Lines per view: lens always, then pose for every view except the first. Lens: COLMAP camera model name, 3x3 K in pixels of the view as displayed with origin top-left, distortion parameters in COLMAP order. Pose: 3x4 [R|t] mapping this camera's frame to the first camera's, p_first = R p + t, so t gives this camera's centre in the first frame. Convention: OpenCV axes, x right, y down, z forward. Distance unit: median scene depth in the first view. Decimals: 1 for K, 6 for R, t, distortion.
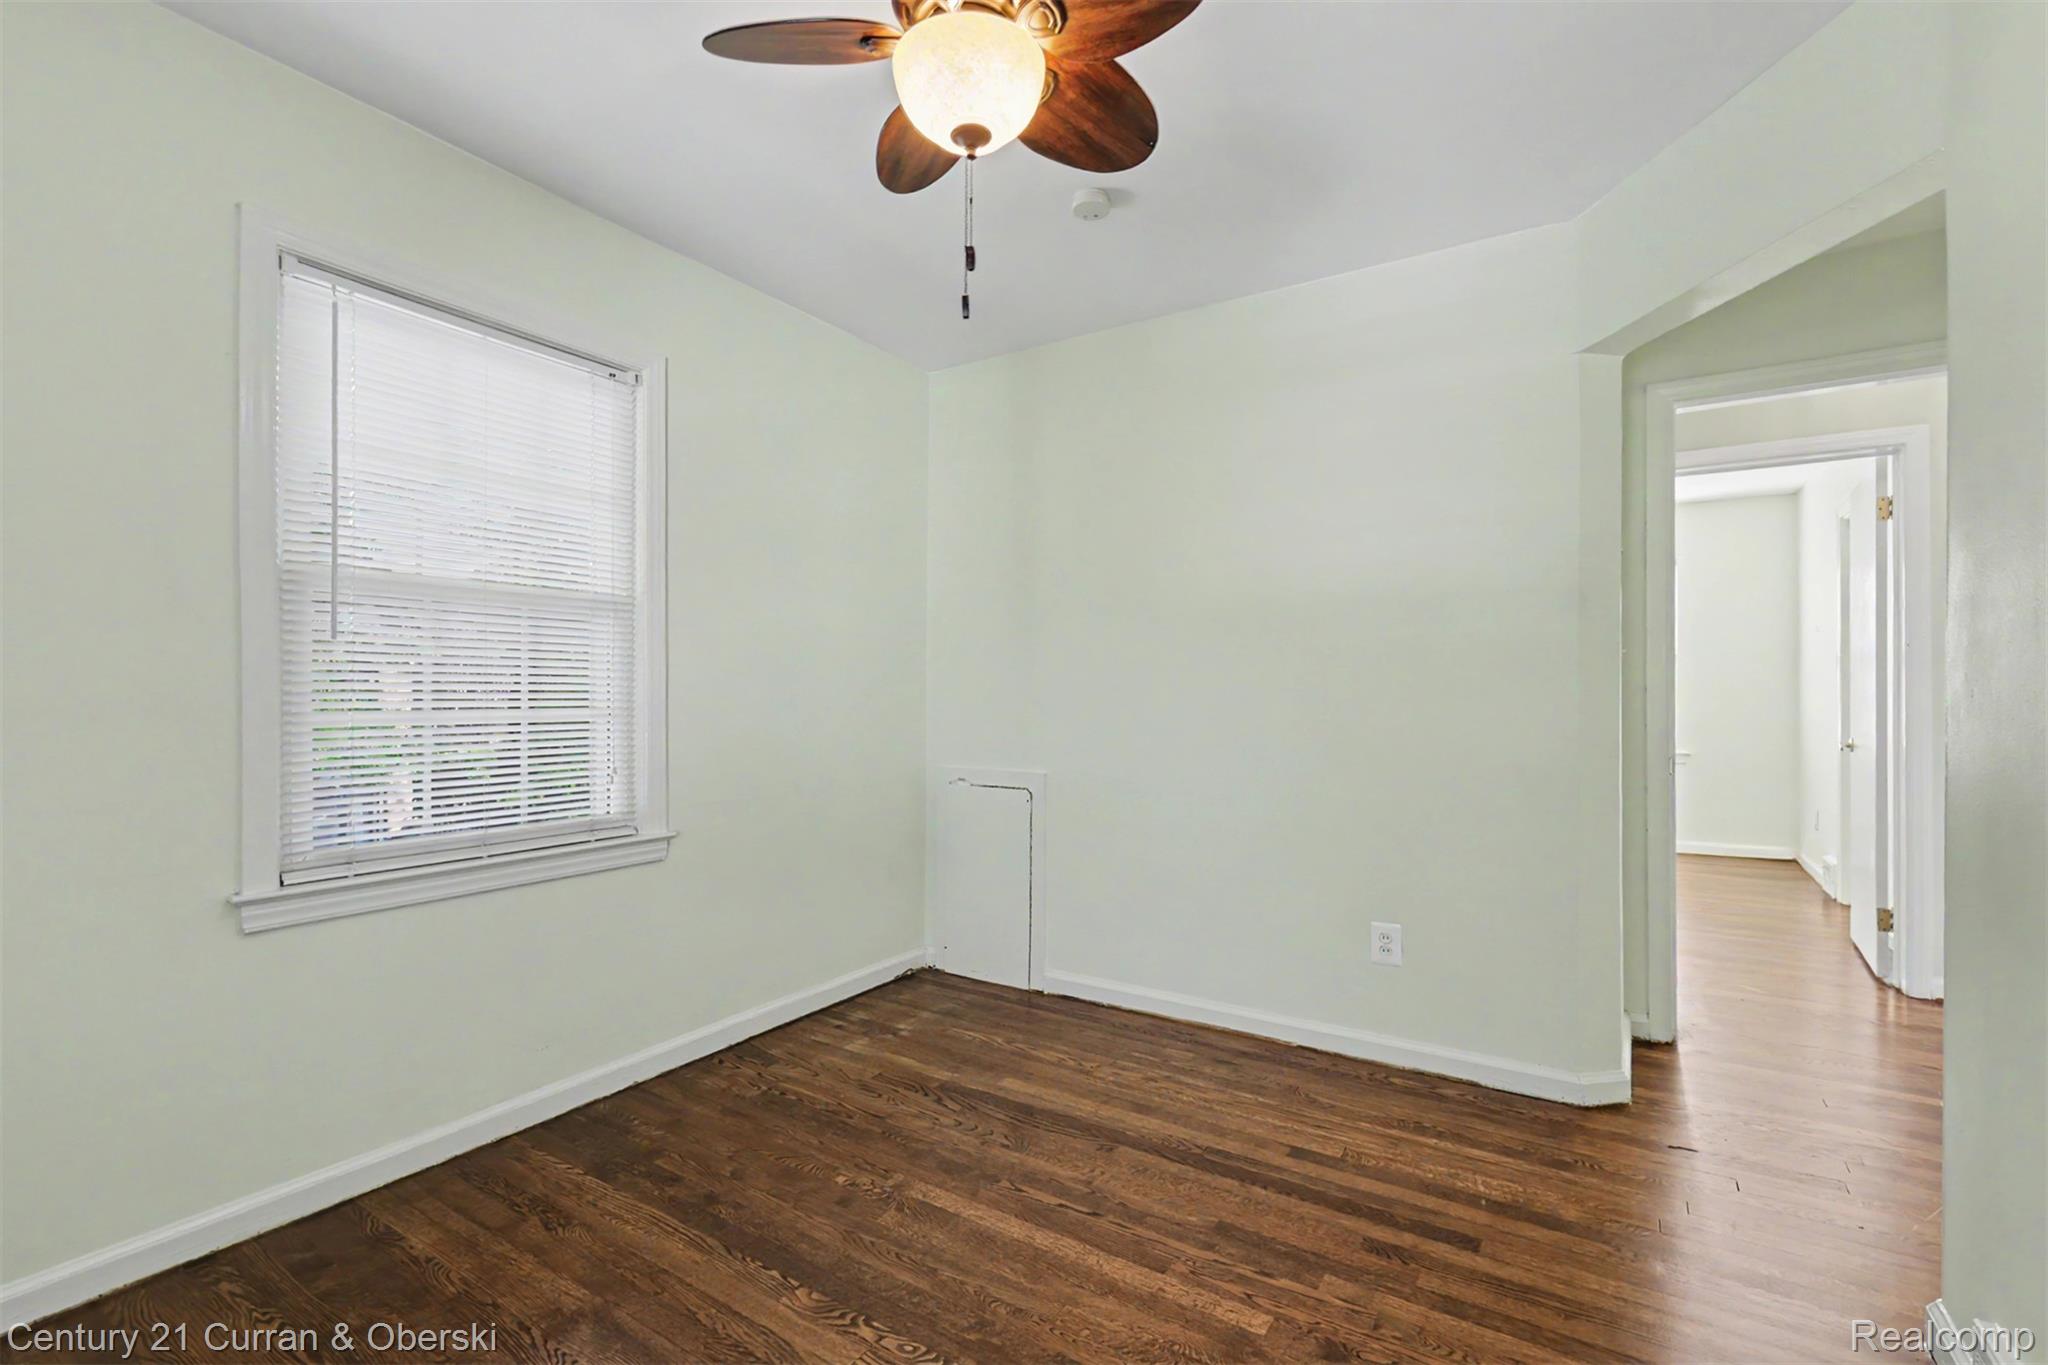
lens RADIAL K [[904.3, 0, 1026.0], [0, 904.3, 697.0], [0, 0, 1]] dist [0.002462, 0.000258]
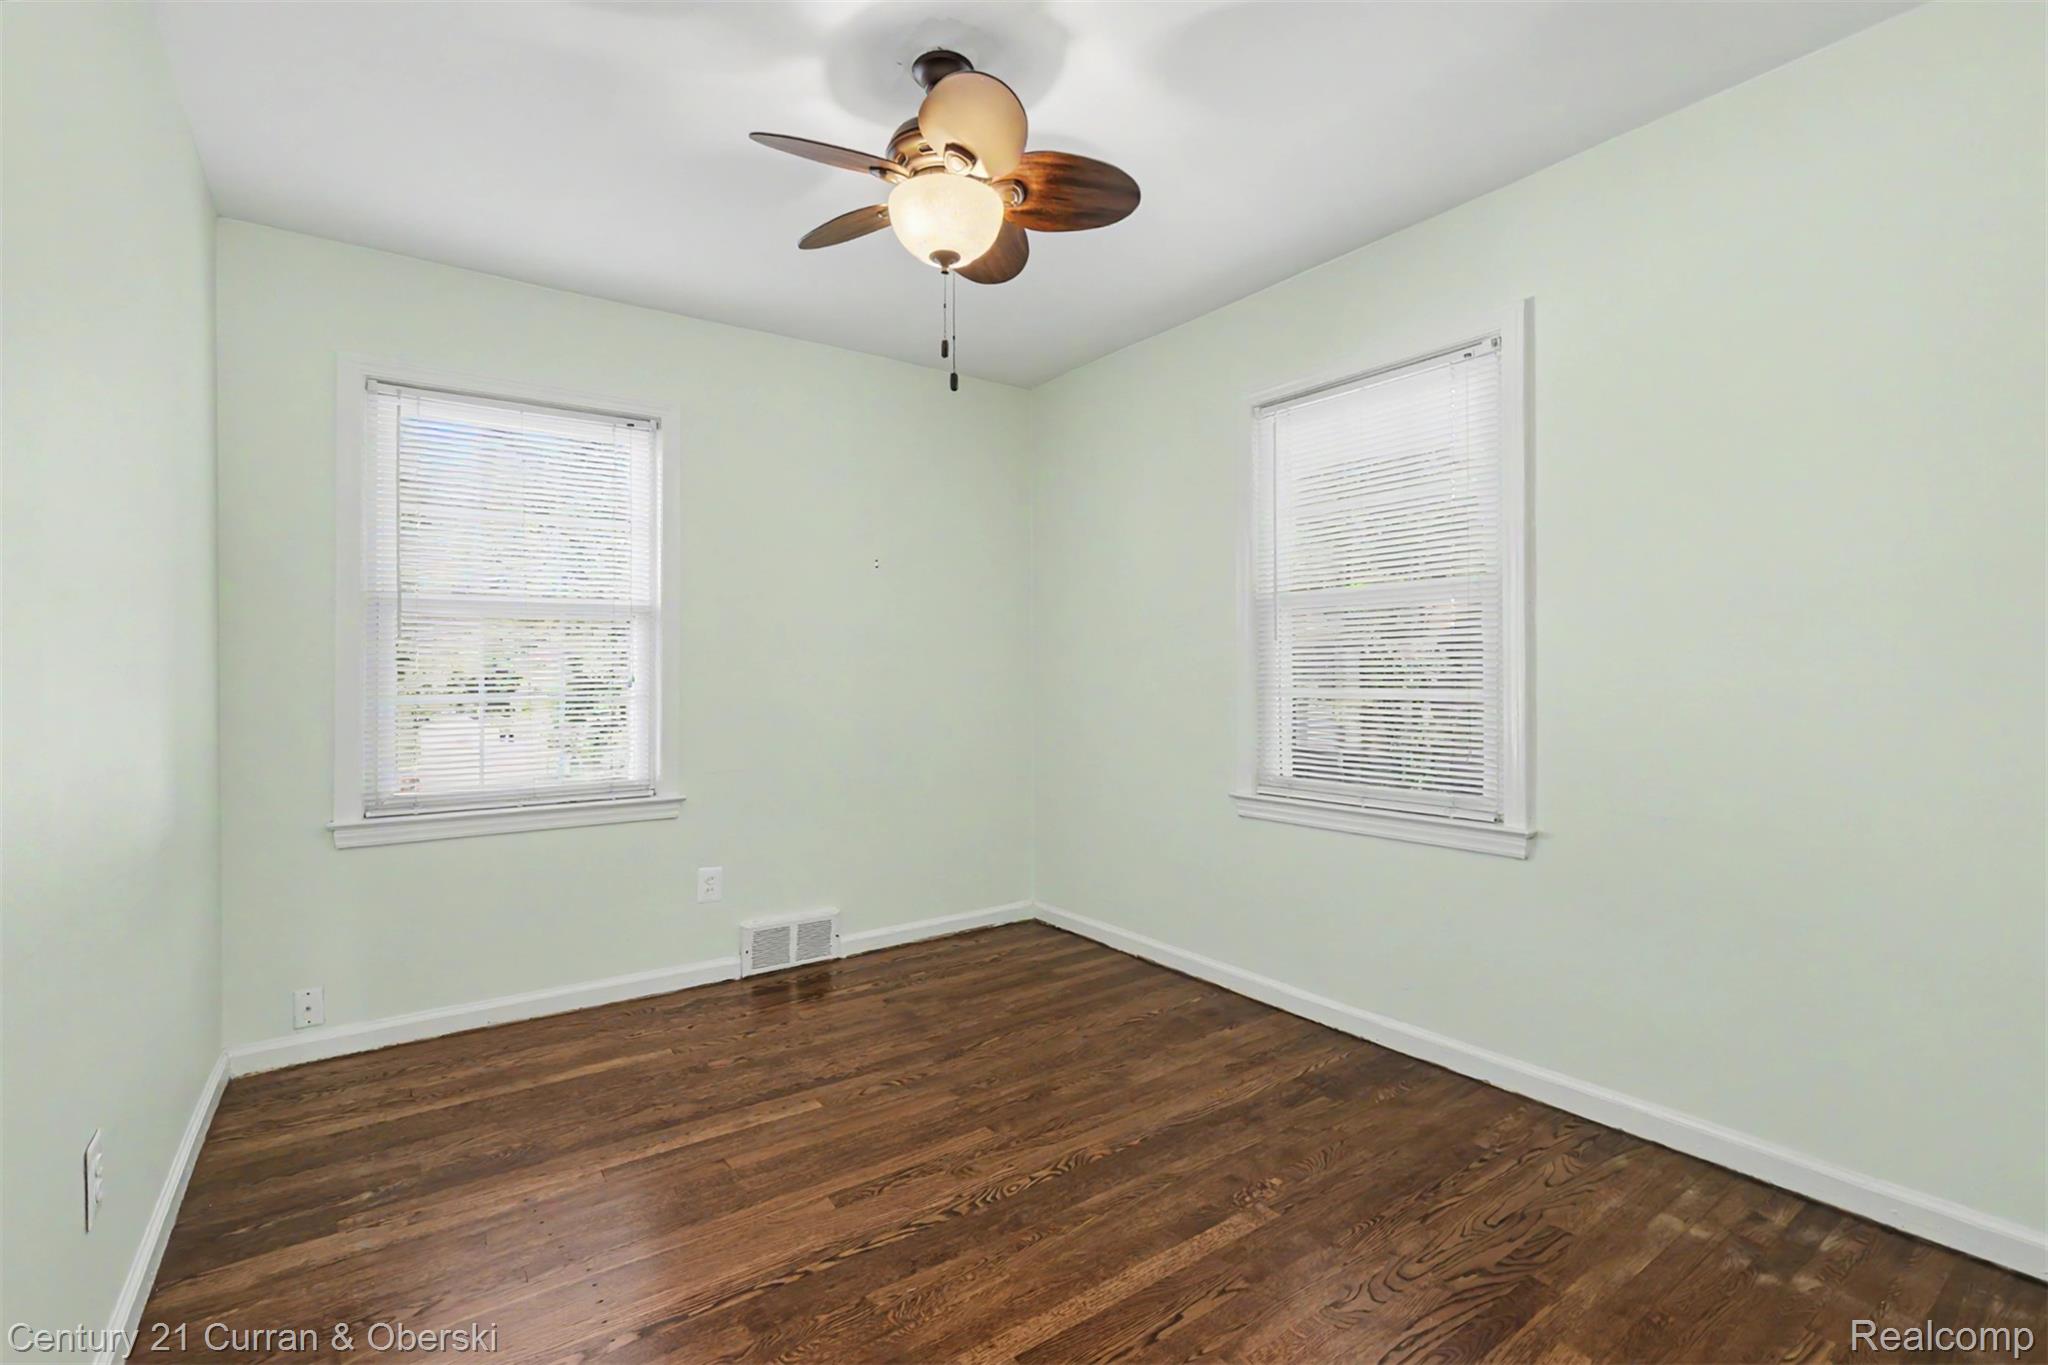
lens RADIAL K [[904.3, 0, 1031.6], [0, 904.3, 672.2], [0, 0, 1]] dist [0.002462, 0.000258]
pose [[-0.354058, -0.007142, -0.935196, 0.674822], [-0.003137, 0.999974, -0.006448, 0.002486], [0.935218, 0.000651, -0.354071, 0.944183]]
